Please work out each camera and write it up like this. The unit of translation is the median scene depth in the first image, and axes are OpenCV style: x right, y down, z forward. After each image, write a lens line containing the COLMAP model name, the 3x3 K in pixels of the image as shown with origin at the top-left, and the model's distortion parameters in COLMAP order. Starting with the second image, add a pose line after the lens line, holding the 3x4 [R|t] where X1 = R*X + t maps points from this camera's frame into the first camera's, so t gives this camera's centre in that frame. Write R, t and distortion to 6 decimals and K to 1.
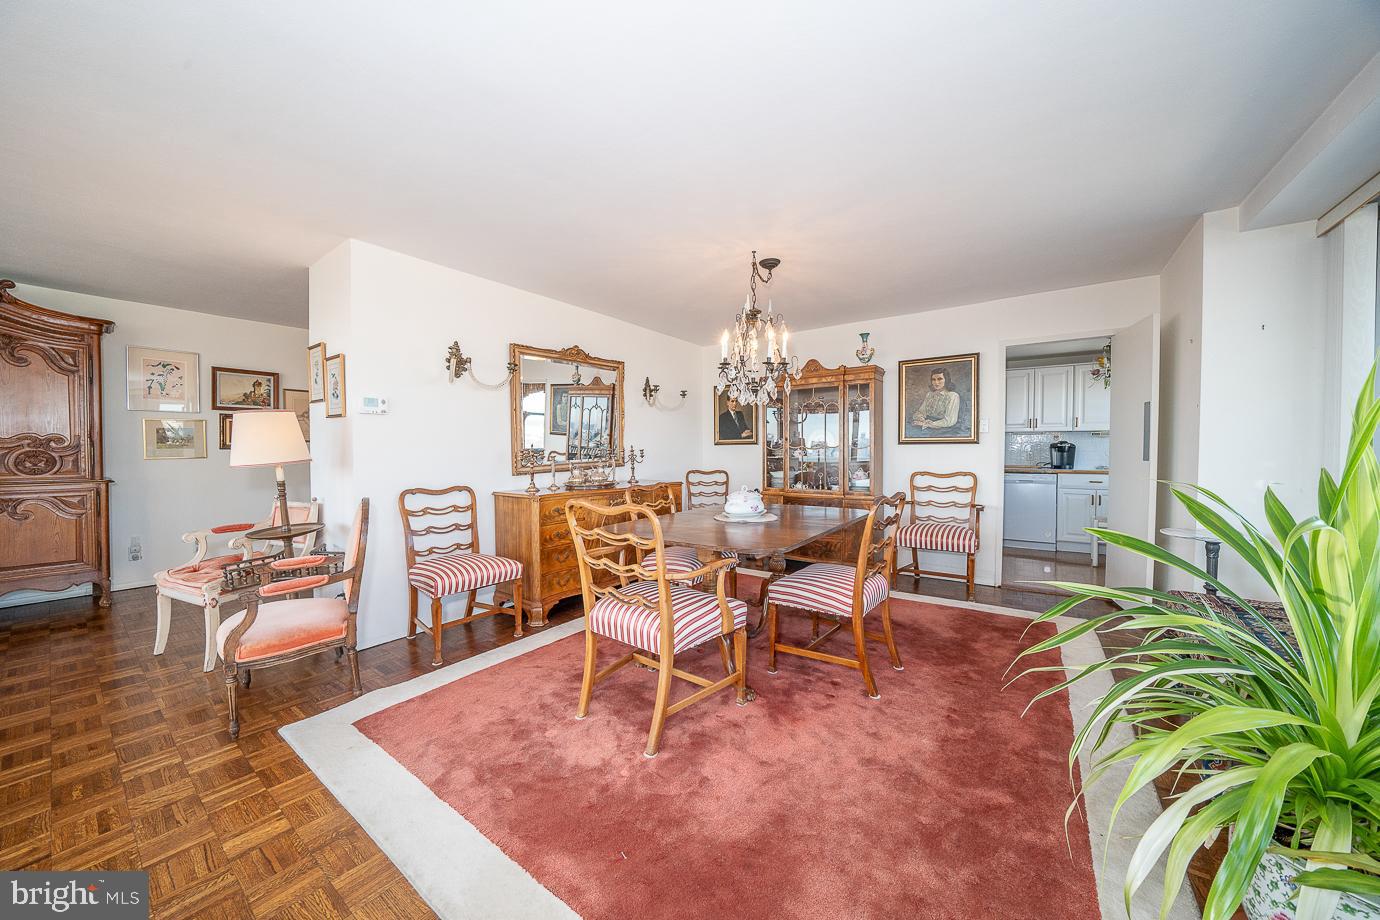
lens RADIAL K [[478.3, 0, 690.0], [0, 478.3, 460.0], [0, 0, 1]] dist [0.000143, 0.000102]
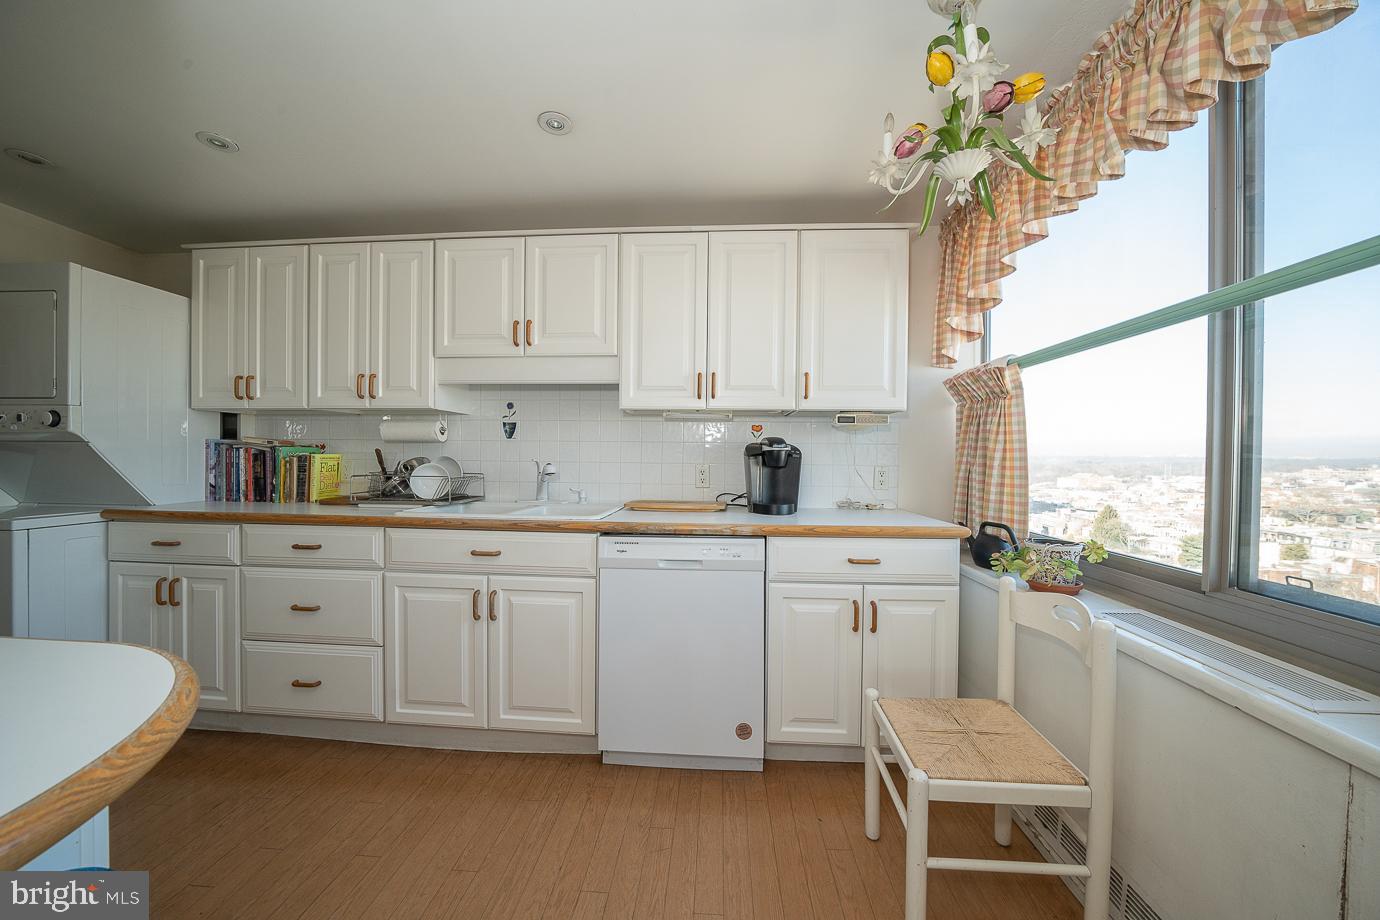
lens RADIAL K [[477.2, 0, 693.1], [0, 477.2, 460.5], [0, 0, 1]] dist [-0.023743, 0.000330]
pose [[0.847393, -0.004442, 0.530947, 0.538247], [0.010236, 0.999916, -0.007971, -0.020654], [-0.530867, 0.012189, 0.847368, 0.731386]]
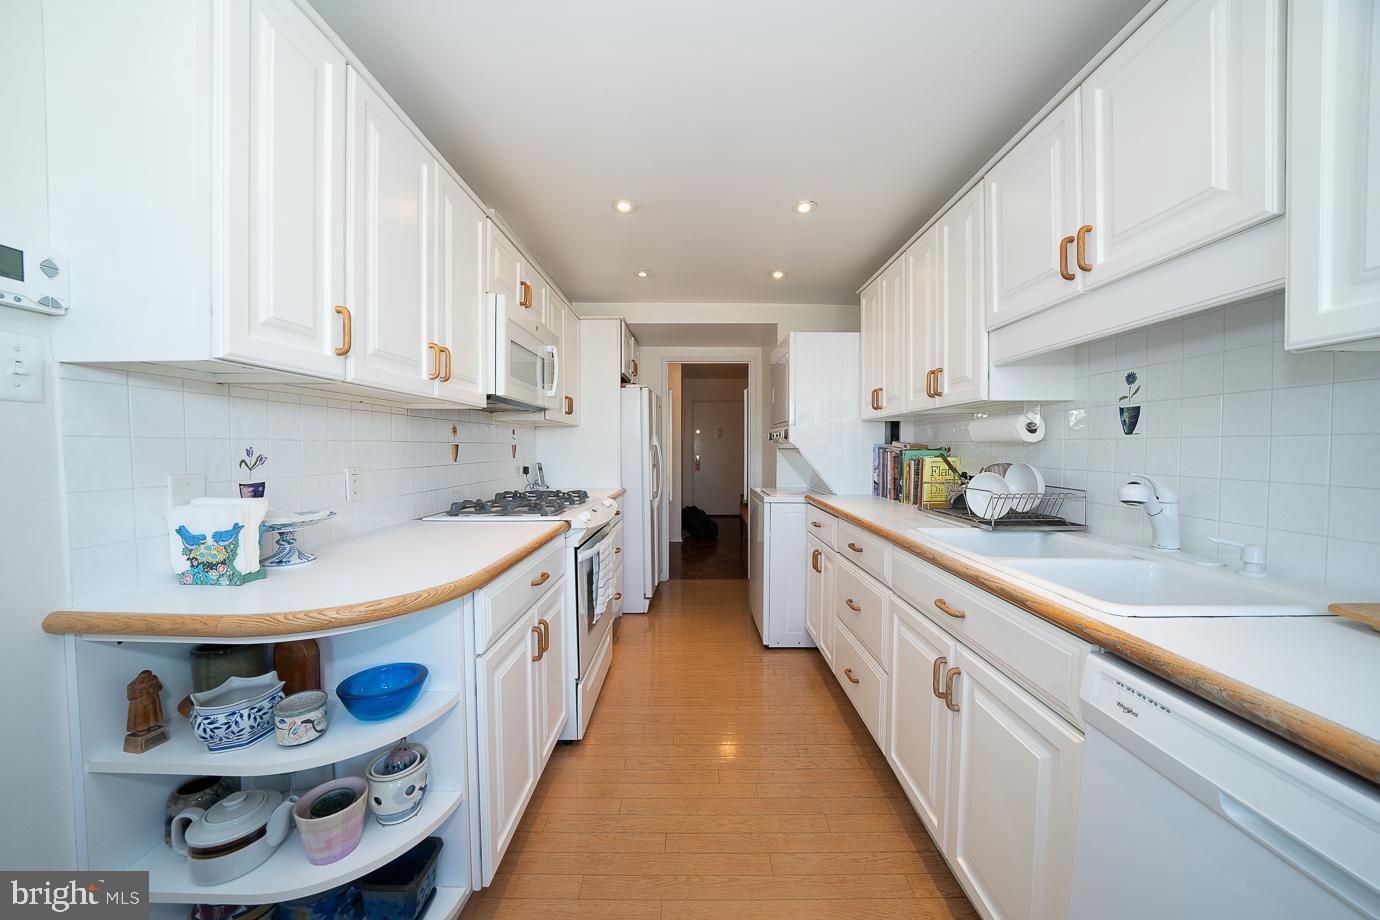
lens RADIAL K [[477.2, 0, 693.1], [0, 477.2, 460.5], [0, 0, 1]] dist [-0.023743, 0.000330]
pose [[0.579897, 0.014280, -0.814564, 0.708932], [-0.015510, 0.999859, 0.006487, -0.030745], [0.814542, 0.008871, 0.580037, 0.862525]]
